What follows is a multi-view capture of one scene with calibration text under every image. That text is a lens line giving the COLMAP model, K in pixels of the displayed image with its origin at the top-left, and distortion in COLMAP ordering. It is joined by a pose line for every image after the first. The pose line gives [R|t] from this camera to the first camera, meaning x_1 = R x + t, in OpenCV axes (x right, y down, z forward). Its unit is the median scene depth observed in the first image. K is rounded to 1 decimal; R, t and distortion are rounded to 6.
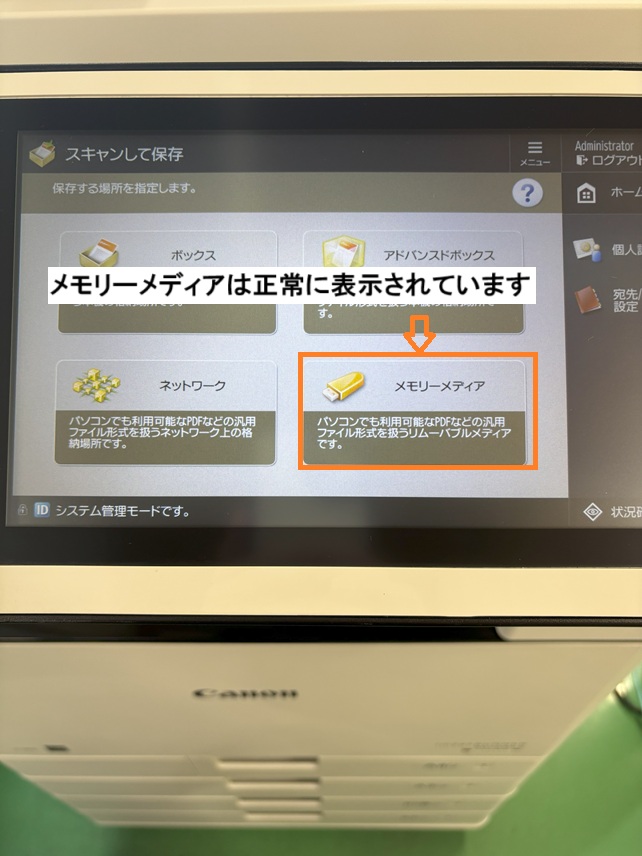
lens RADIAL K [[562.3, 0, 321.7], [0, 562.3, 432.0], [0, 0, 1]] dist [0.000440, -0.010443]
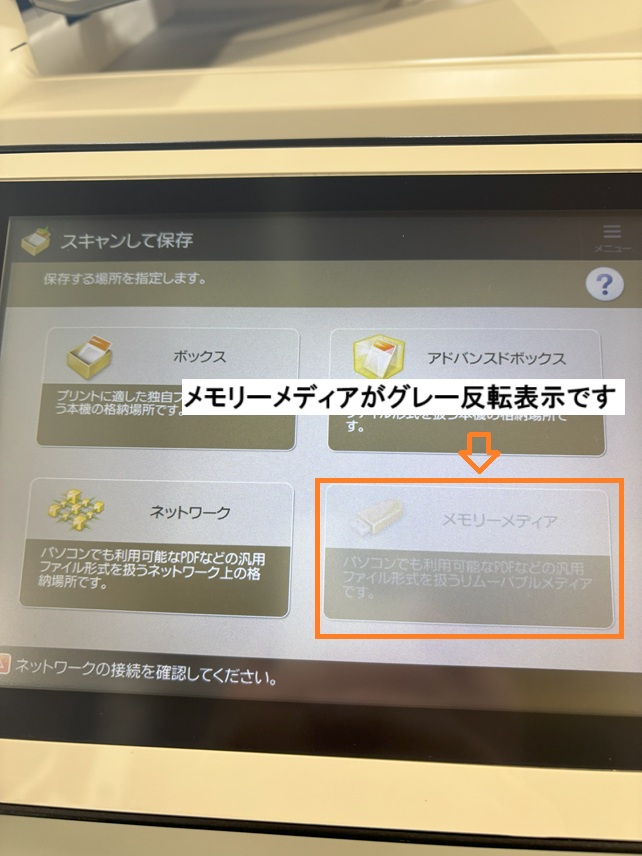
lens RADIAL K [[562.3, 0, 319.3], [0, 562.3, 431.2], [0, 0, 1]] dist [0.000440, -0.010443]
pose [[0.998678, 0.016902, -0.048537, -0.005953], [-0.027979, 0.970971, -0.237554, -0.009686], [0.043113, 0.238598, 0.970161, 0.213817]]
